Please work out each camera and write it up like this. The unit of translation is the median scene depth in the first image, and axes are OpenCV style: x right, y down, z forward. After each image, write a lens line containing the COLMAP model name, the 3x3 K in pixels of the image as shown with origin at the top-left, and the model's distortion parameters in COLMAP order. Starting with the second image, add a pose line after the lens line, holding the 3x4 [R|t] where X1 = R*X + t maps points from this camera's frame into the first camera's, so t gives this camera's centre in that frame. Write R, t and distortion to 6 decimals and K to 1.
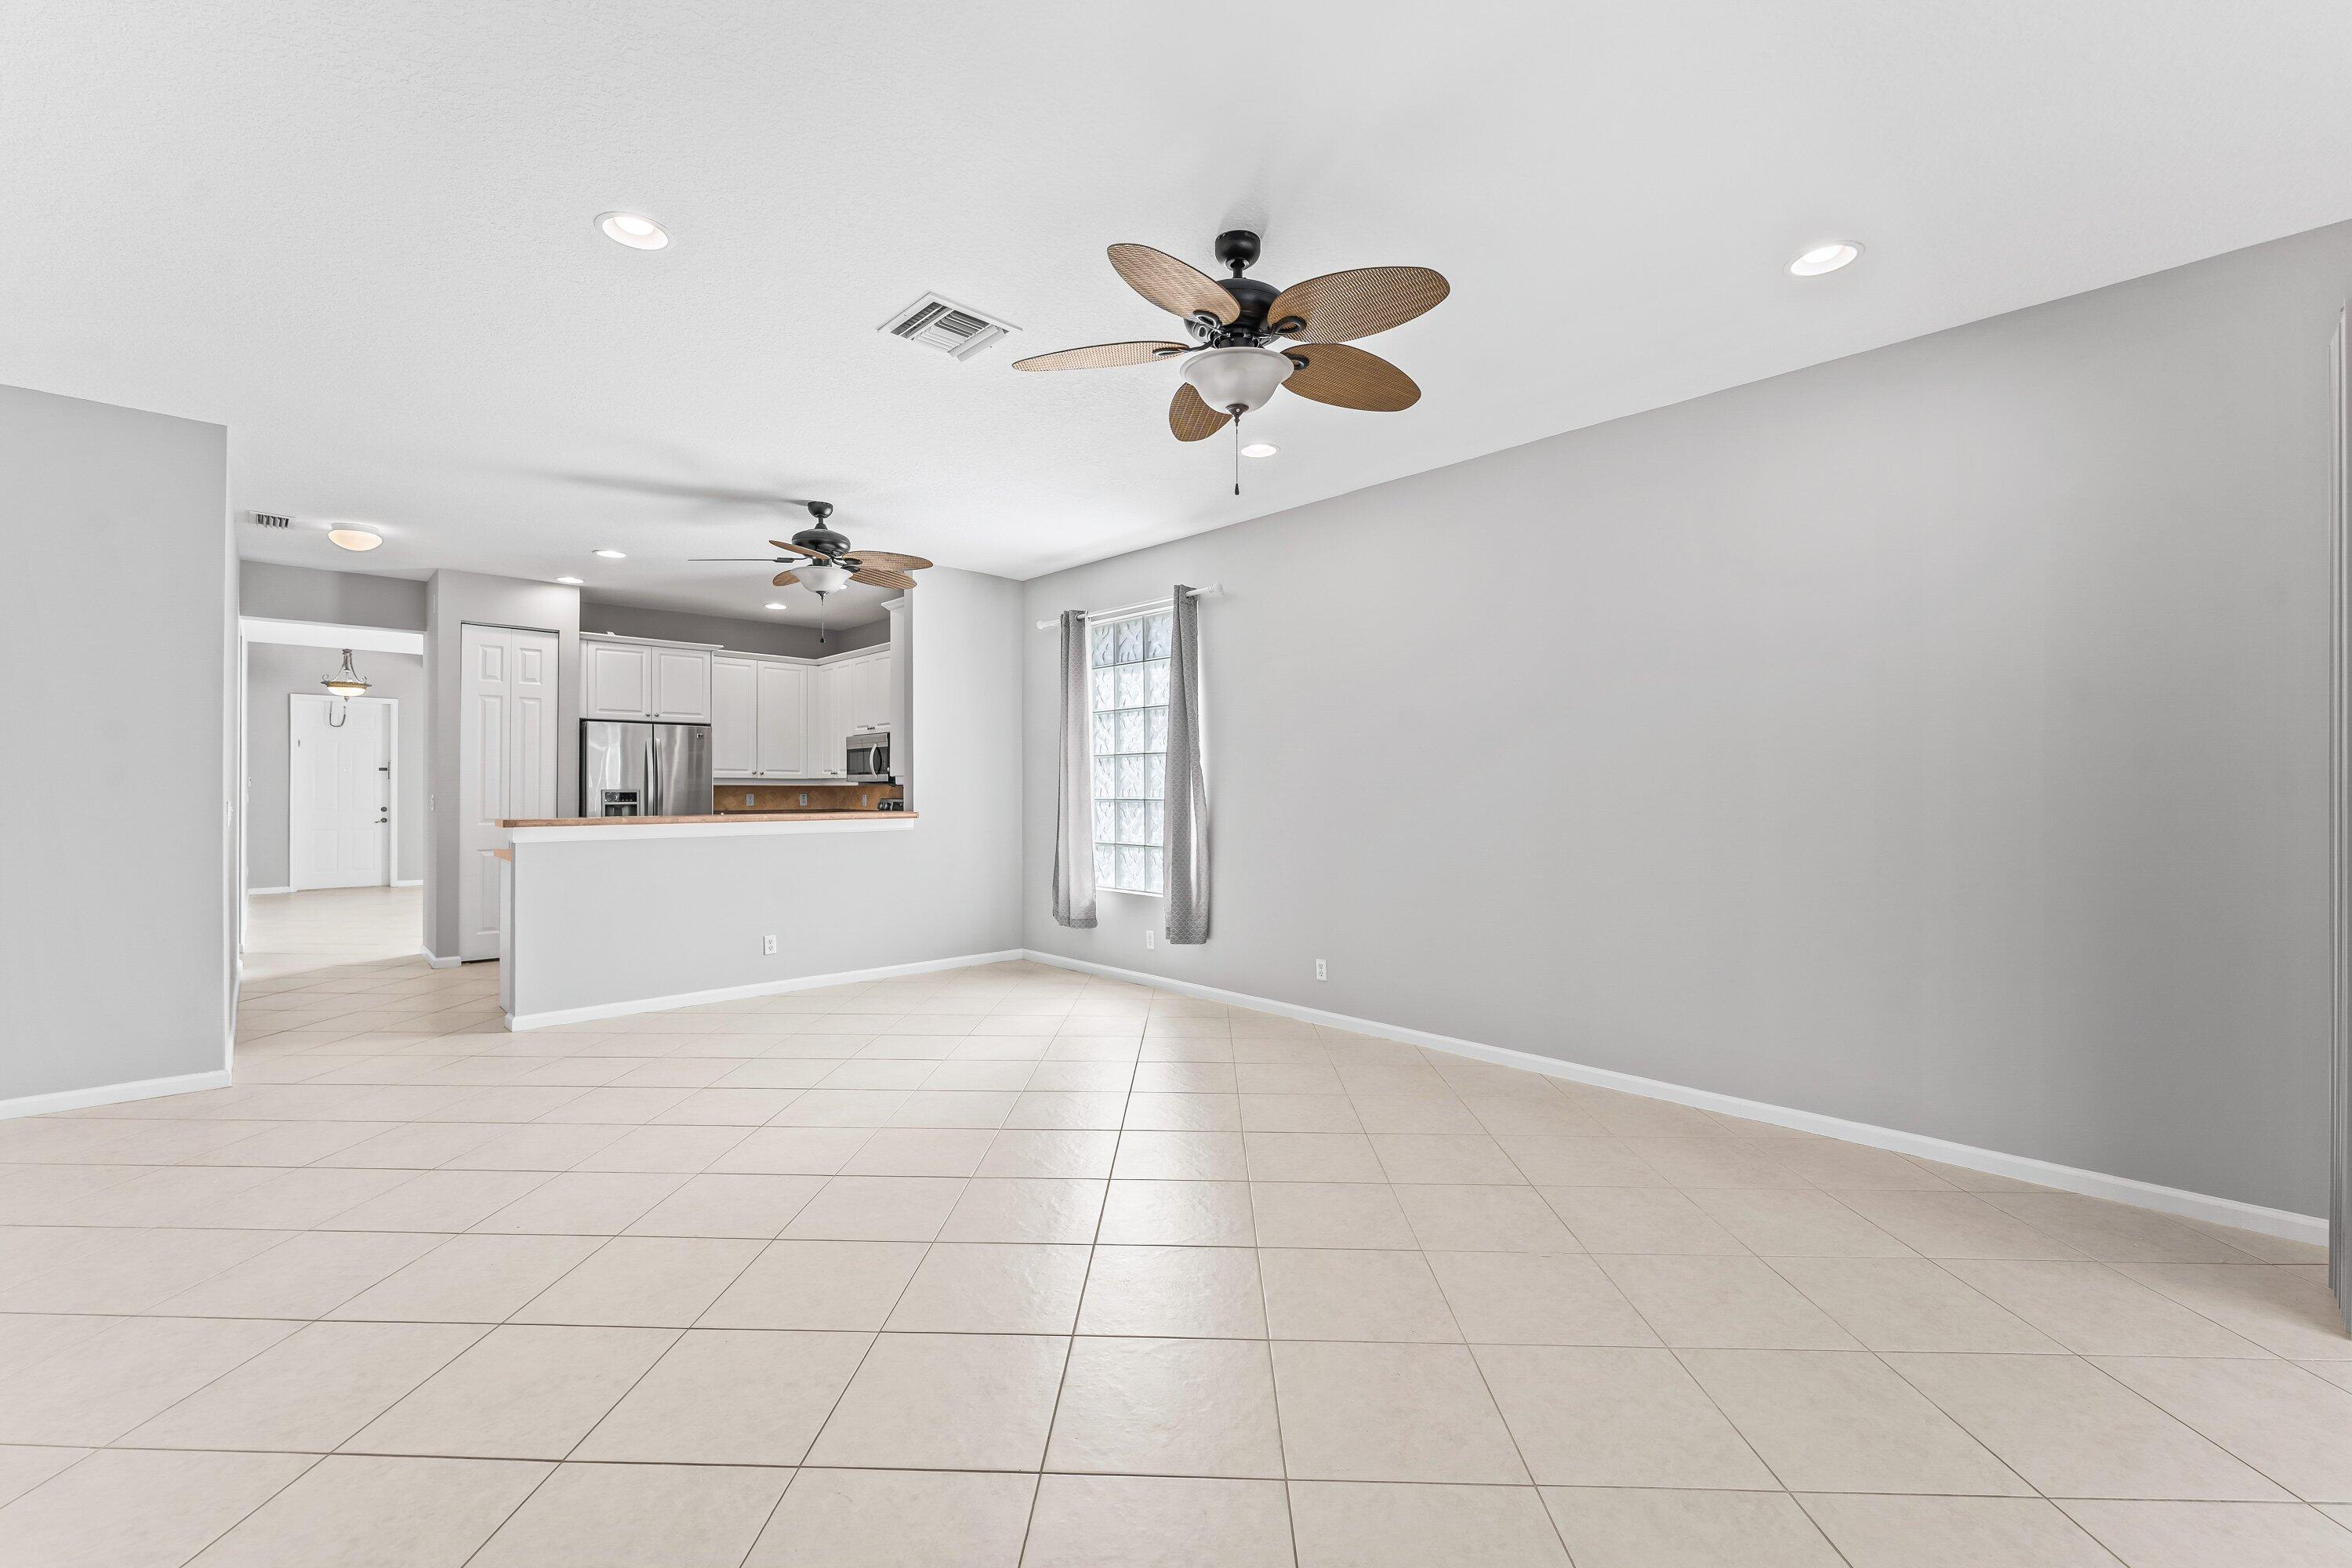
lens RADIAL K [[959.2, 0, 1155.9], [0, 959.2, 790.0], [0, 0, 1]] dist [-0.000725, -0.000871]
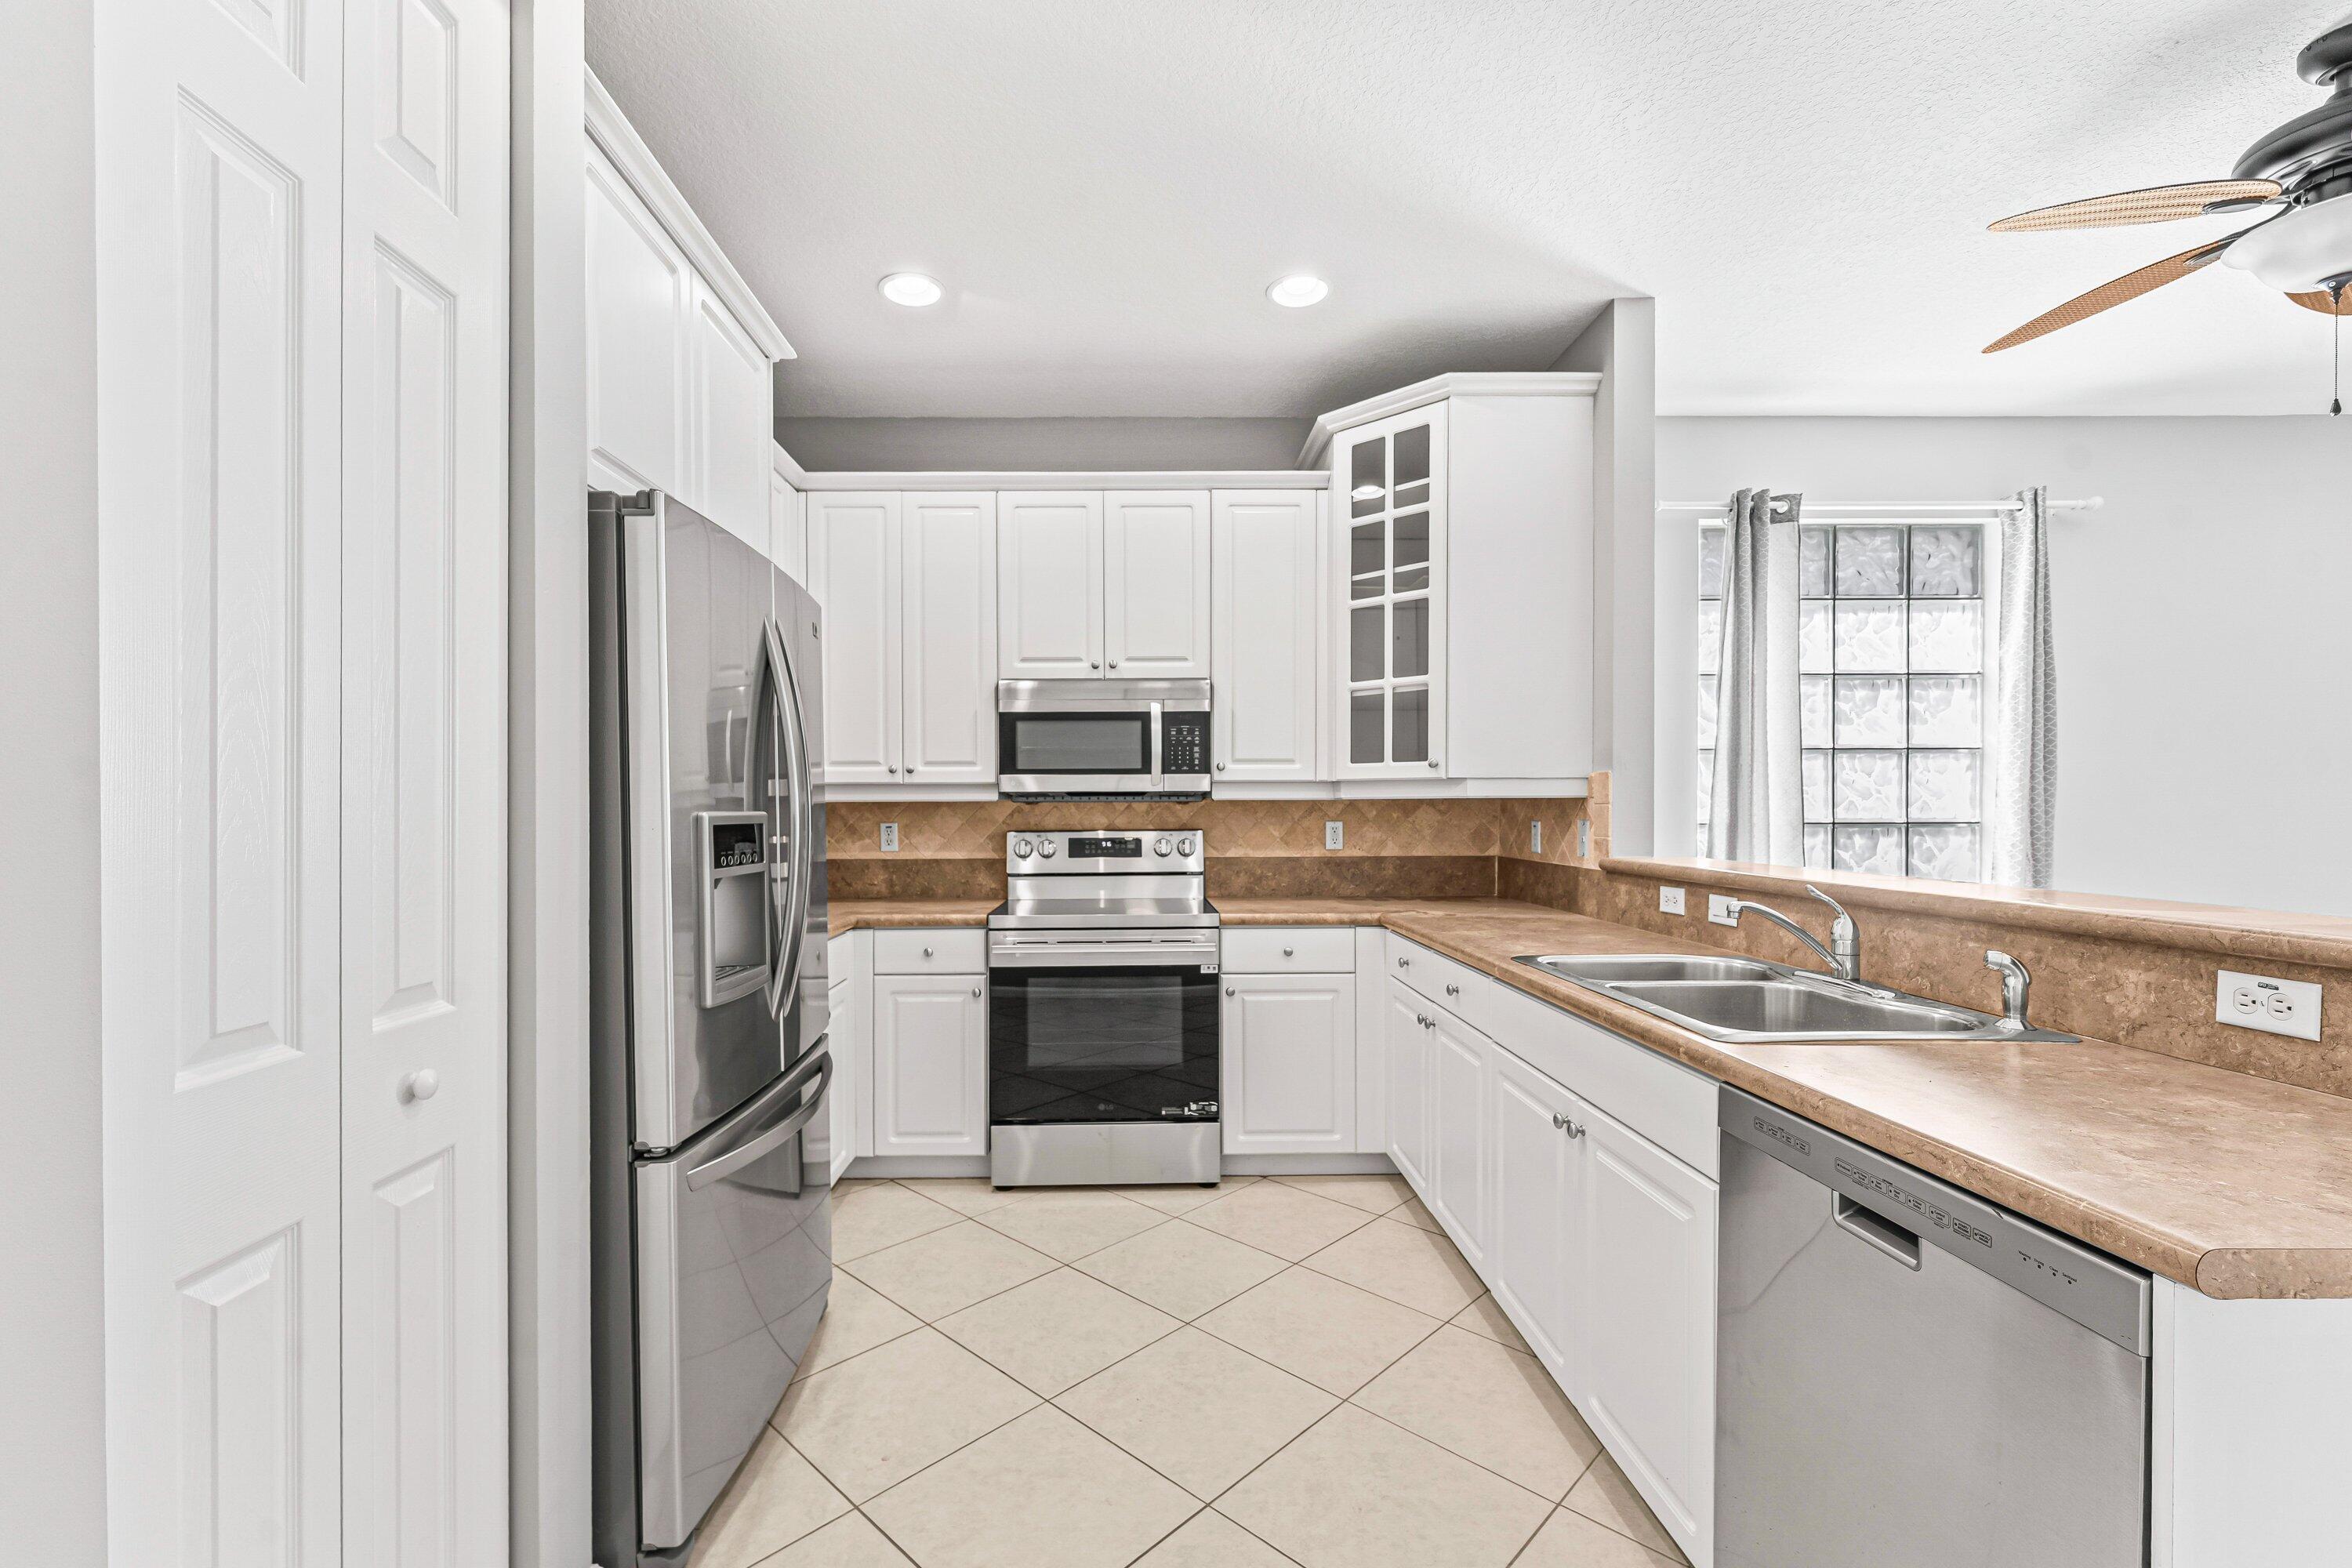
lens RADIAL K [[990.0, 0, 1129.5], [0, 990.0, 816.3], [0, 0, 1]] dist [0.002892, -0.000027]
pose [[0.677519, -0.008681, 0.735454, -0.632948], [0.003988, 0.999959, 0.008129, -0.000922], [-0.735494, -0.002575, 0.677526, 0.718141]]
